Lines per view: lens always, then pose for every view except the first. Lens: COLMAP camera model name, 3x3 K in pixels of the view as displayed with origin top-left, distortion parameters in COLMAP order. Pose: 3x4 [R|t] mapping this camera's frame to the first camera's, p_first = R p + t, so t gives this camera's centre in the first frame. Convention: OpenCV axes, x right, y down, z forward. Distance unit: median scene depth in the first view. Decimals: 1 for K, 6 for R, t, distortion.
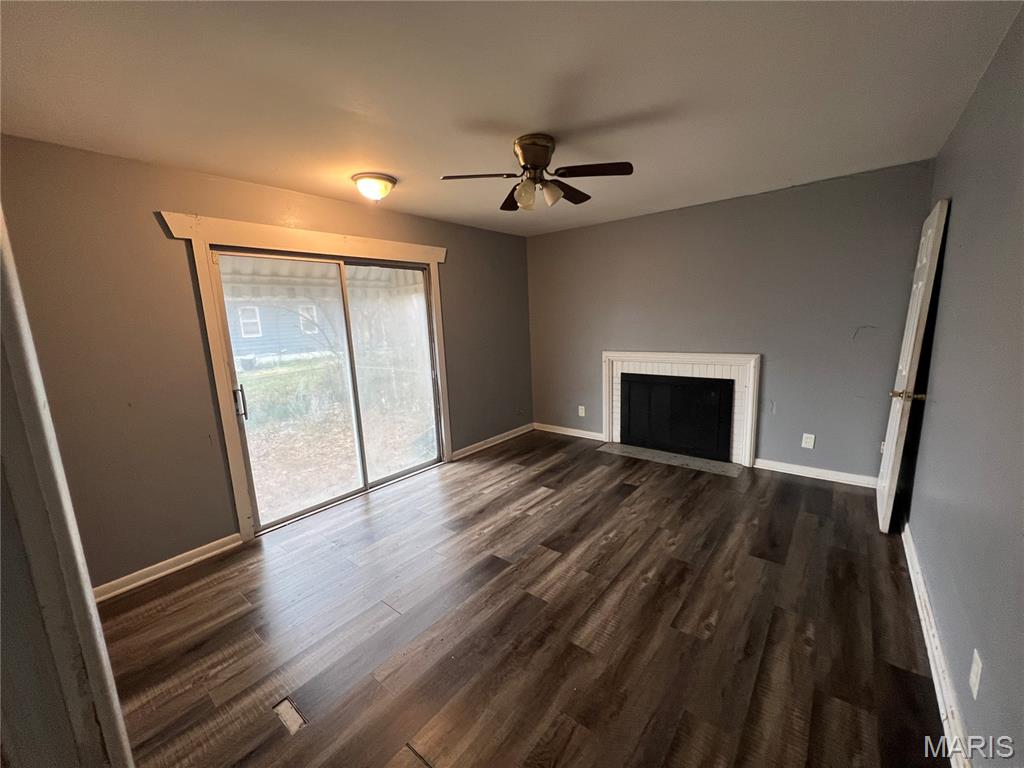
lens RADIAL K [[411.9, 0, 512.2], [0, 411.9, 387.8], [0, 0, 1]] dist [-0.004388, 0.001242]
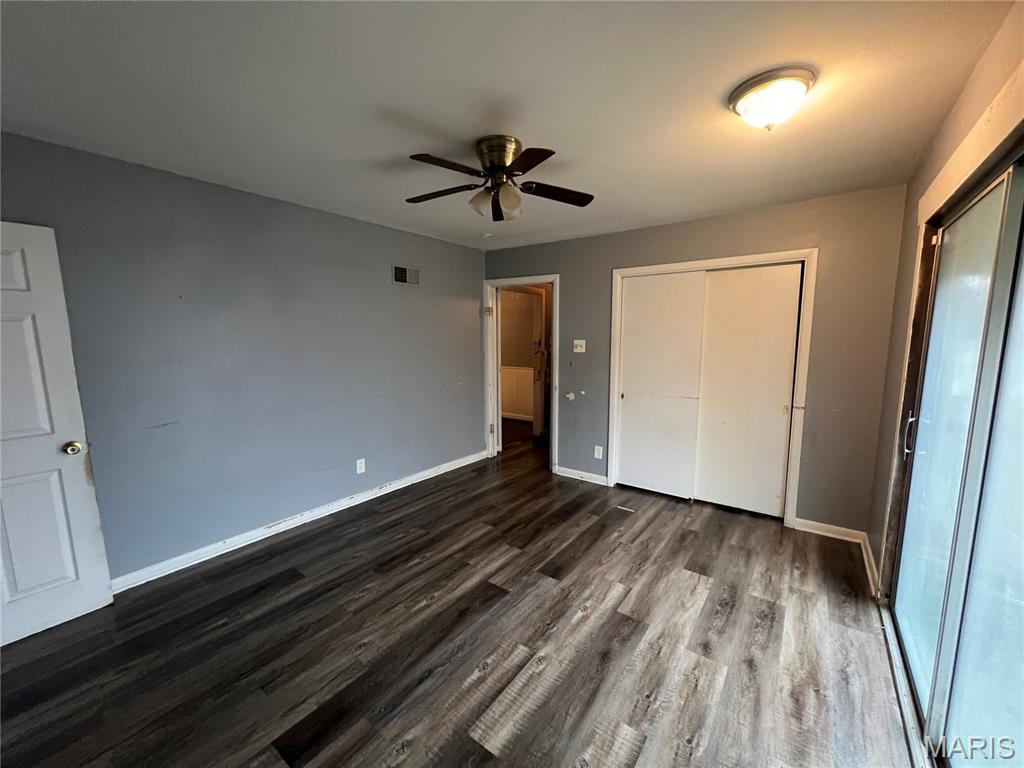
lens RADIAL K [[411.9, 0, 512.0], [0, 411.9, 389.4], [0, 0, 1]] dist [-0.004388, 0.001242]
pose [[-0.998019, 0.048330, -0.040281, 0.078197], [0.034285, 0.954604, 0.295897, -0.303681], [0.052753, 0.293930, -0.954370, 1.753664]]
